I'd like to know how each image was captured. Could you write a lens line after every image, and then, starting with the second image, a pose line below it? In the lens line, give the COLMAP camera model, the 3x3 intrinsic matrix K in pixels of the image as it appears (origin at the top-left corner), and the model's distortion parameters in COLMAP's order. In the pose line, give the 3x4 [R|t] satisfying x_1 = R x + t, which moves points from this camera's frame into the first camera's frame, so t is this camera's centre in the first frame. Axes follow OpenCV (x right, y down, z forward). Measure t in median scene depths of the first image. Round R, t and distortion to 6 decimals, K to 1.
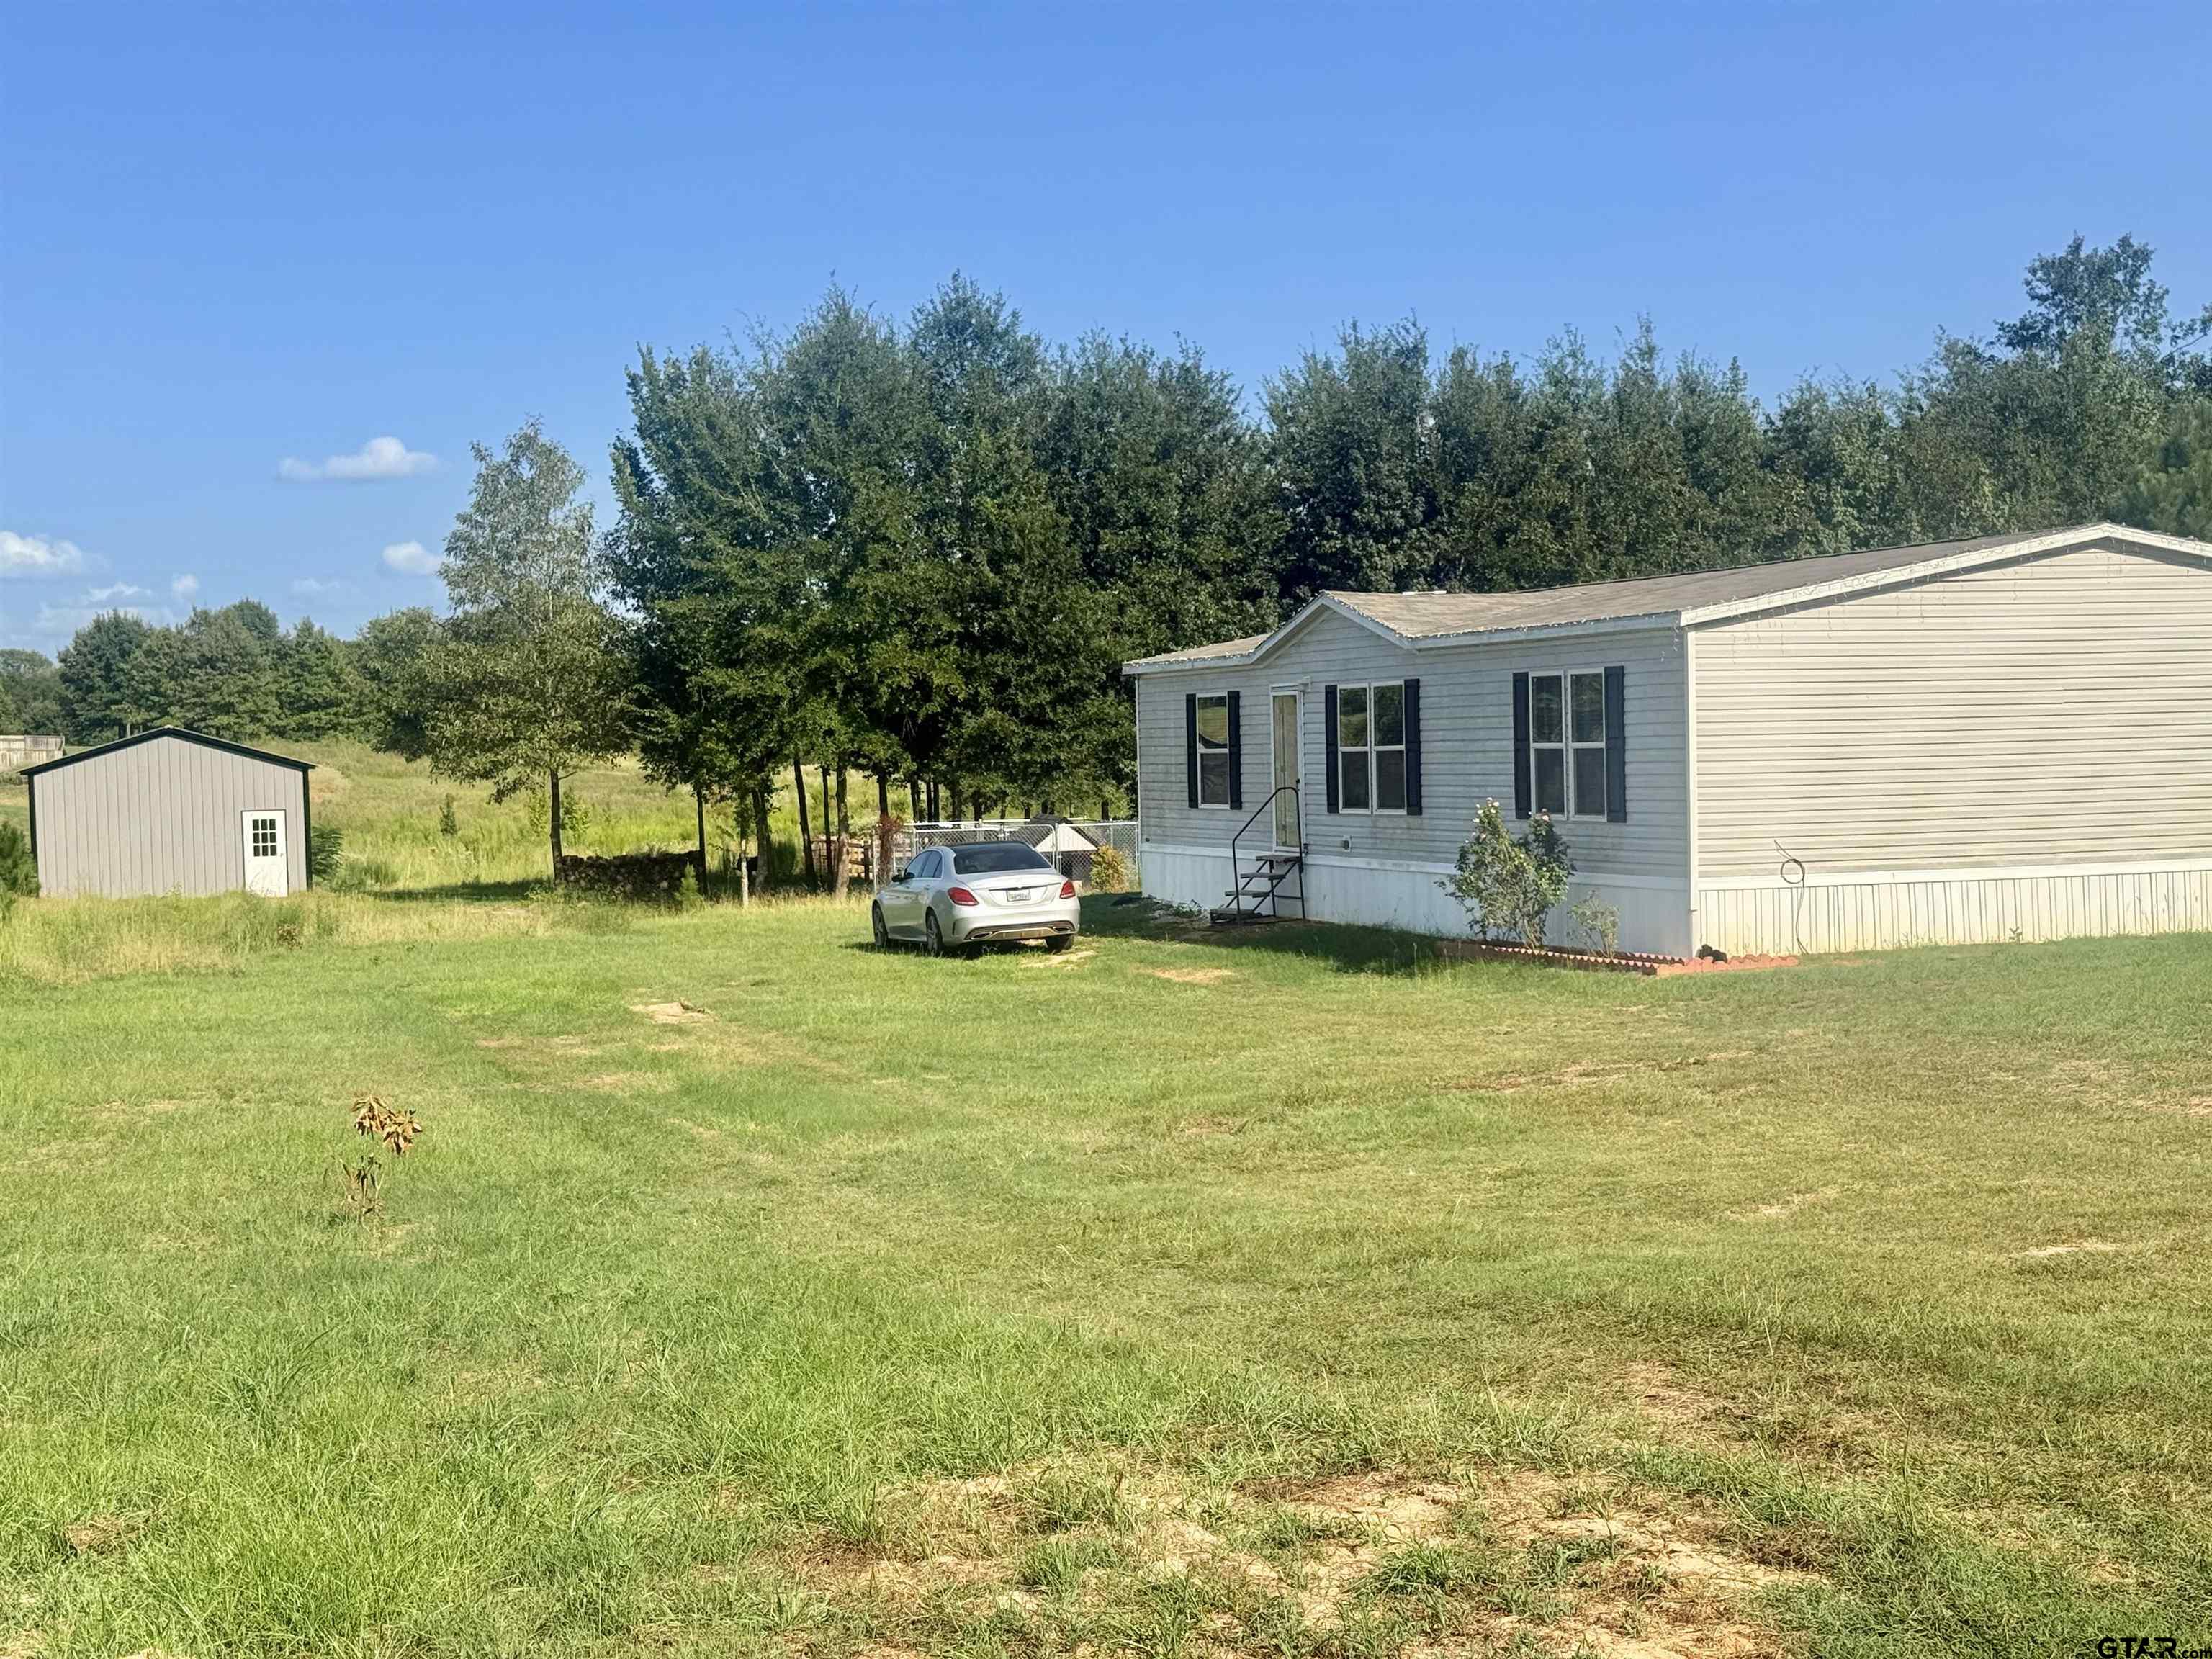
lens RADIAL K [[3043.1, 0, 1152.1], [0, 3043.1, 817.9], [0, 0, 1]] dist [0.134591, 0.000000]
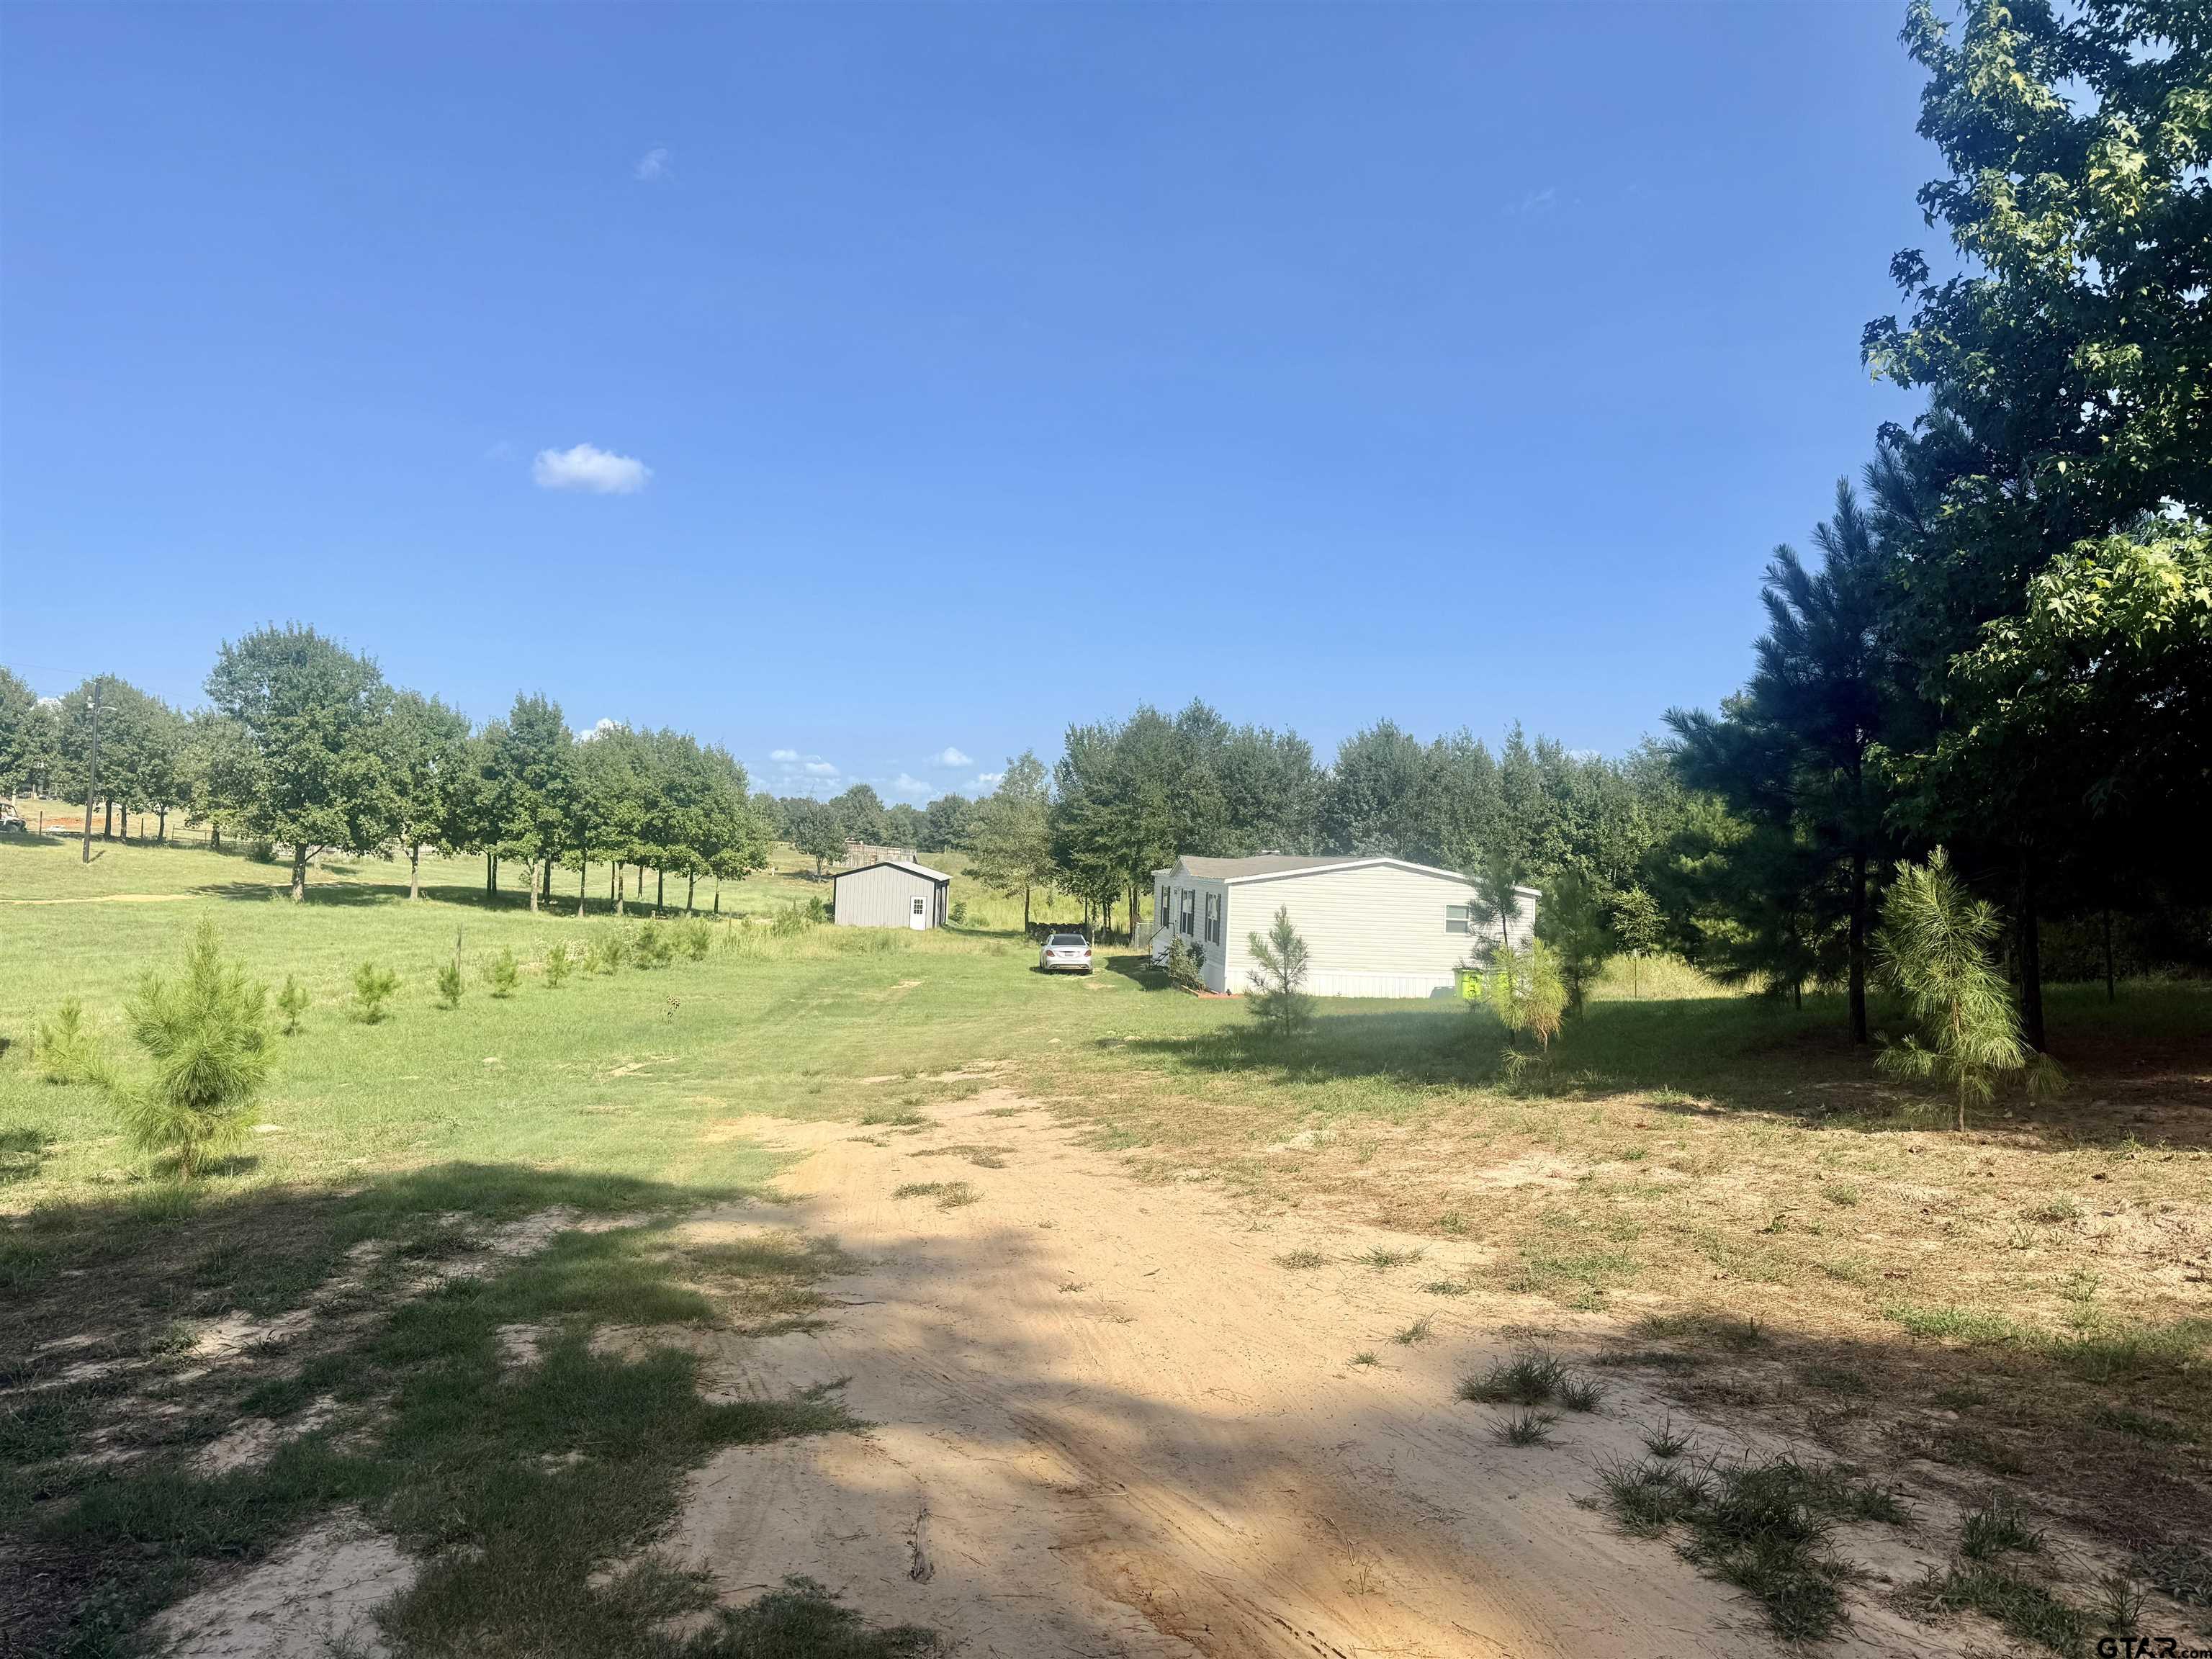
lens RADIAL K [[1533.7, 0, 1116.5], [0, 1533.7, 829.3], [0, 0, 1]] dist [0.055238, 0.000121]
pose [[0.969238, 0.057248, -0.239375, 0.184679], [-0.068164, 0.996967, -0.037569, -0.022288], [0.236498, 0.052730, 0.970200, -0.220796]]
